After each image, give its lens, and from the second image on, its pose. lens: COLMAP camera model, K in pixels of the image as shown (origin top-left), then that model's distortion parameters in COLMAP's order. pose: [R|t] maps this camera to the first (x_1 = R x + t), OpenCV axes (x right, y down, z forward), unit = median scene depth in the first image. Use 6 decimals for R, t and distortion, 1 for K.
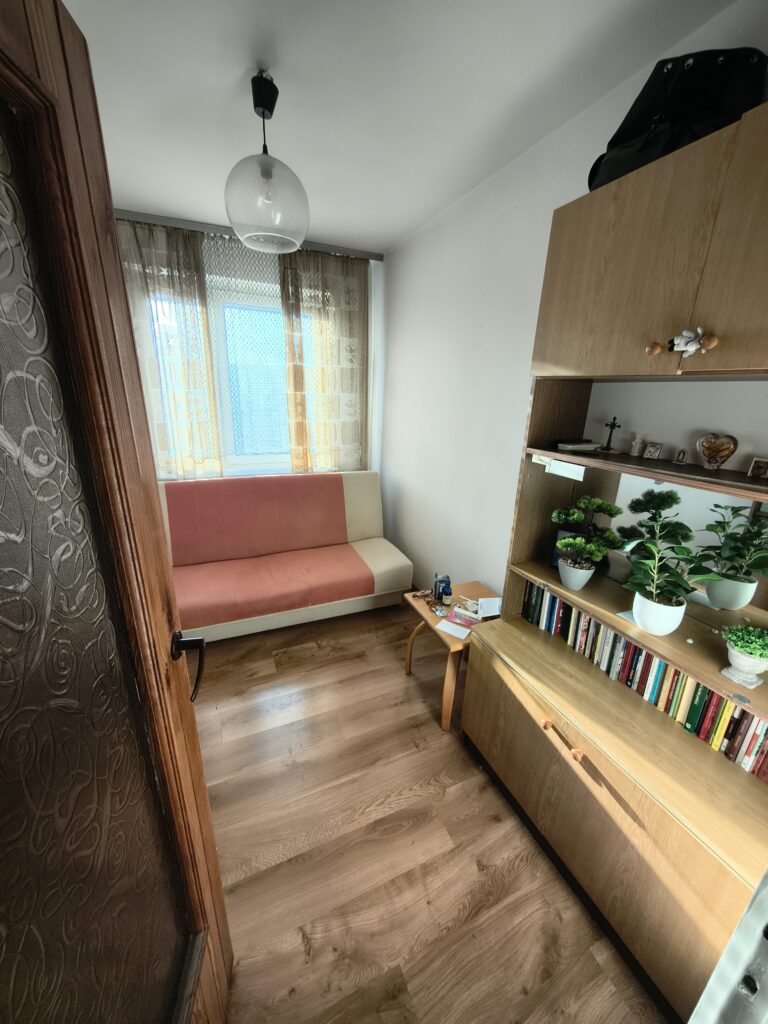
lens RADIAL K [[380.7, 0, 383.5], [0, 380.7, 508.7], [0, 0, 1]] dist [-0.003714, 0.000470]
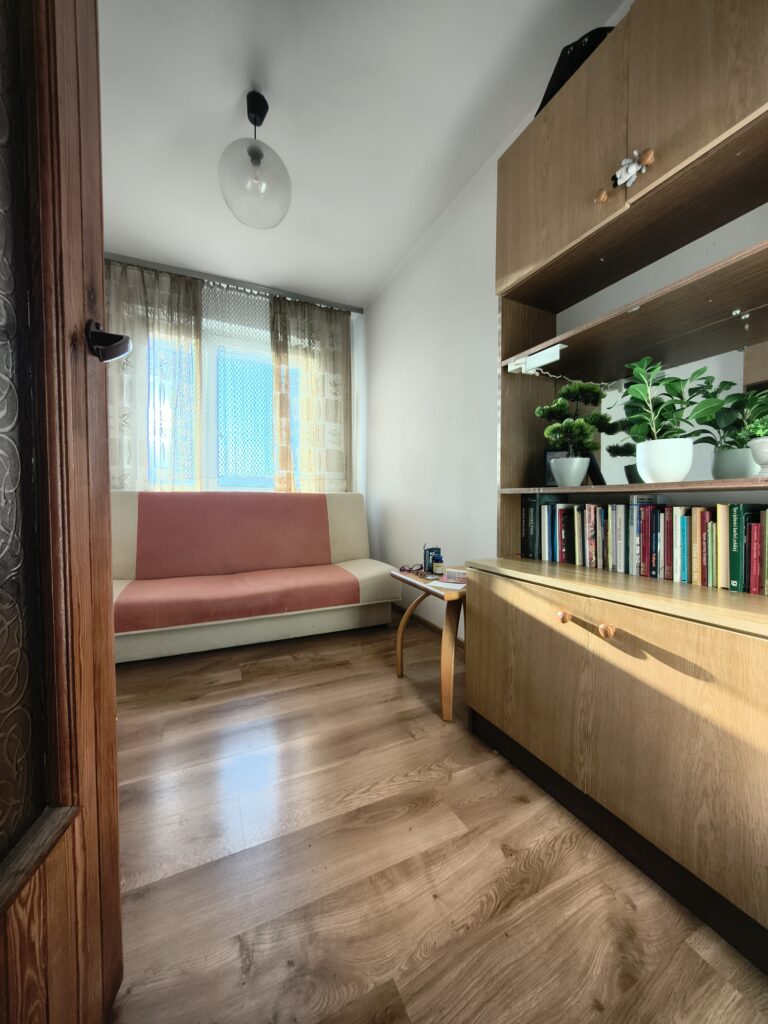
lens RADIAL K [[380.7, 0, 383.4], [0, 380.7, 509.9], [0, 0, 1]] dist [-0.003714, 0.000470]
pose [[0.999182, -0.029625, 0.027527, 0.024961], [0.036038, 0.961130, -0.273734, 0.486500], [-0.018347, 0.274502, 0.961411, 0.146483]]
